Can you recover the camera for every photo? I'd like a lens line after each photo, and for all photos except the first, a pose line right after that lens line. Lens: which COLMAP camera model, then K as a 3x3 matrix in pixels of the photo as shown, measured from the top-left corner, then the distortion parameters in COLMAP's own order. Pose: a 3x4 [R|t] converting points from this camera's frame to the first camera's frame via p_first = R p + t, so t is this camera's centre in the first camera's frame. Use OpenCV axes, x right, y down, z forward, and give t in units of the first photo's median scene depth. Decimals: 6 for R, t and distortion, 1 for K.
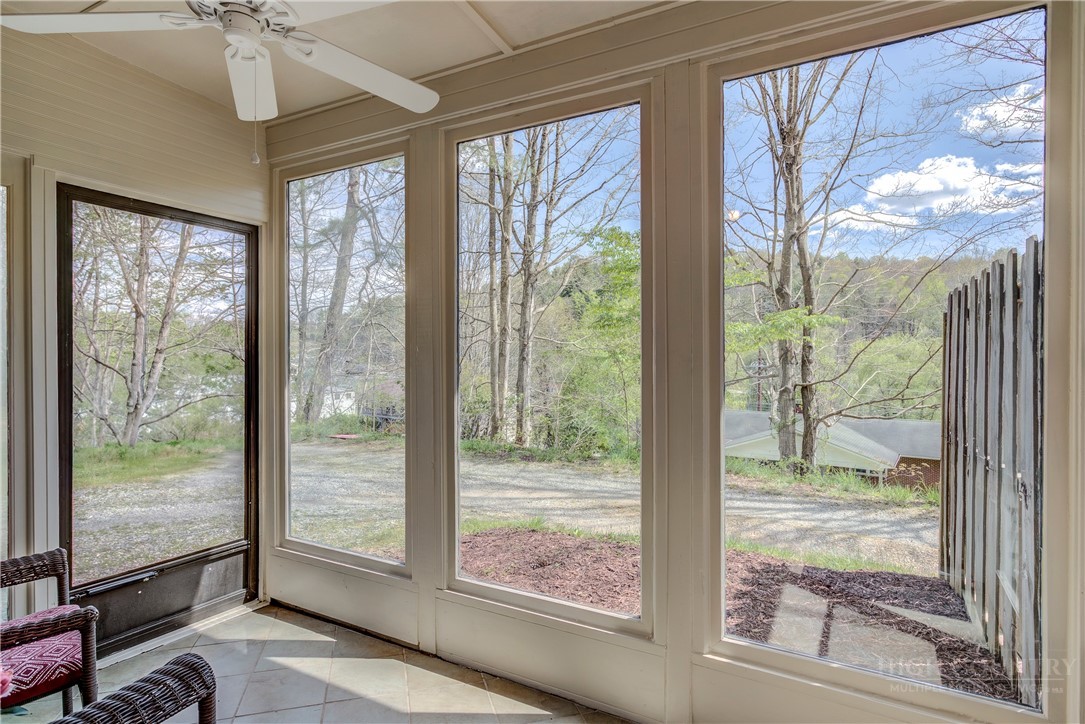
lens RADIAL K [[552.2, 0, 541.7], [0, 552.2, 359.5], [0, 0, 1]] dist [0.000722, 0.010463]
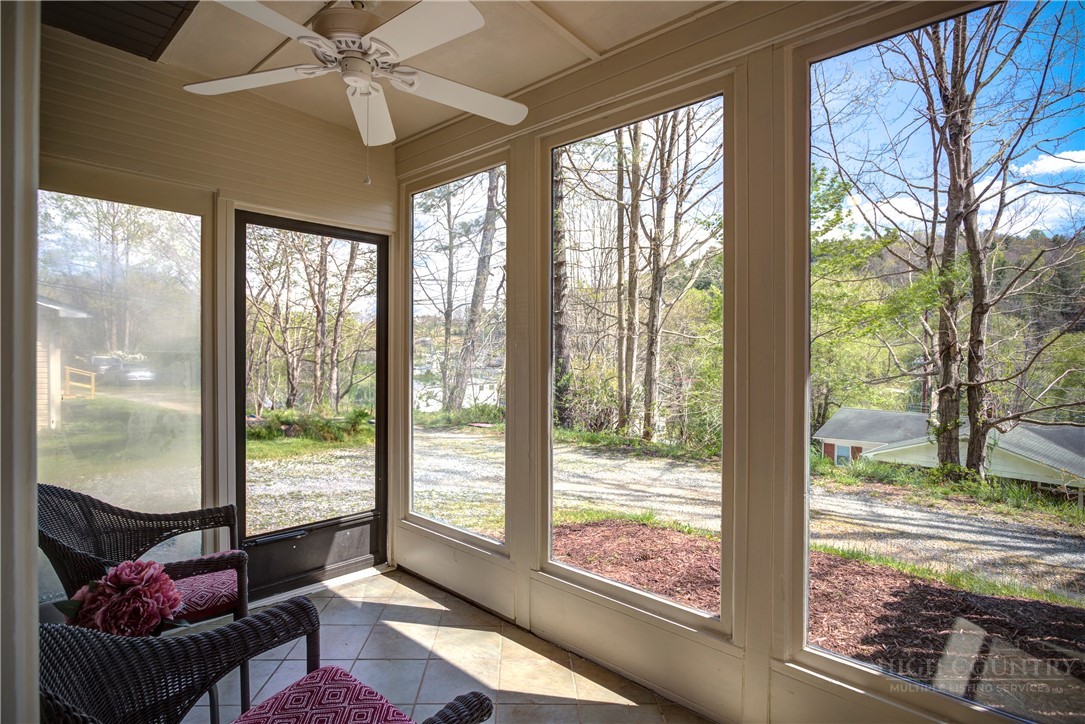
lens RADIAL K [[546.0, 0, 542.3], [0, 546.0, 357.1], [0, 0, 1]] dist [-0.003691, -0.000187]
pose [[0.971197, 0.005828, -0.238206, 0.055688], [-0.004329, 0.999967, 0.006814, -0.001625], [0.238238, -0.005586, 0.971191, -0.011107]]
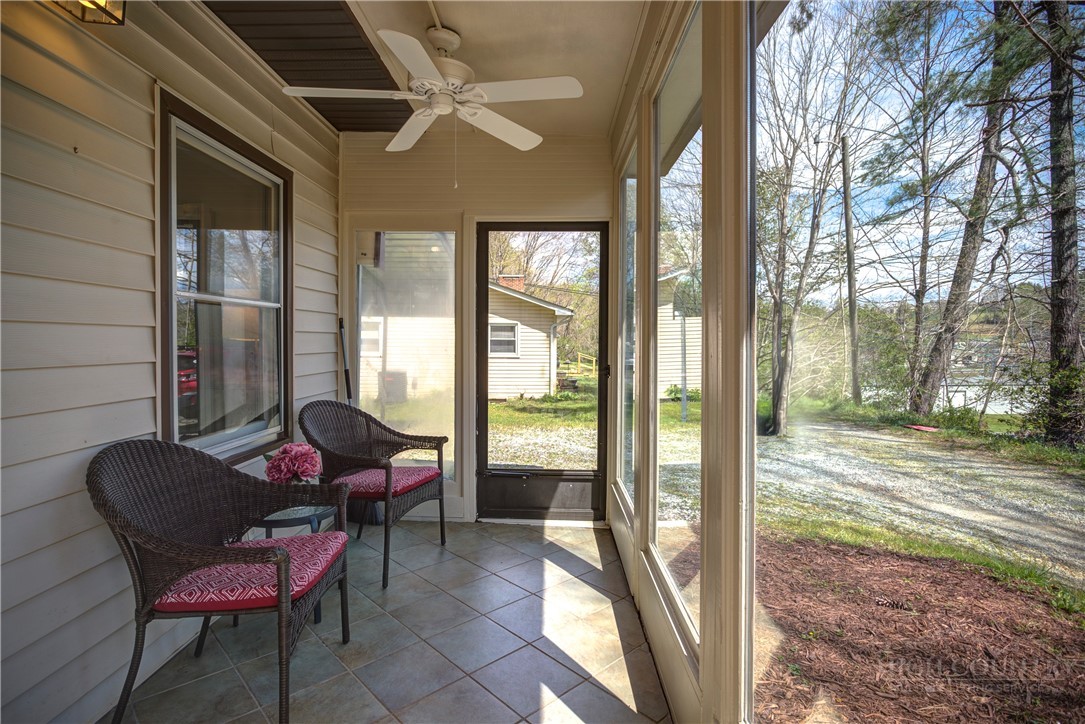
lens RADIAL K [[538.5, 0, 543.5], [0, 538.5, 358.4], [0, 0, 1]] dist [-0.001349, 0.002221]
pose [[0.483398, 0.029576, -0.874901, 0.413484], [-0.006002, 0.999518, 0.030472, 0.023394], [0.875380, -0.009479, 0.483342, 0.255219]]
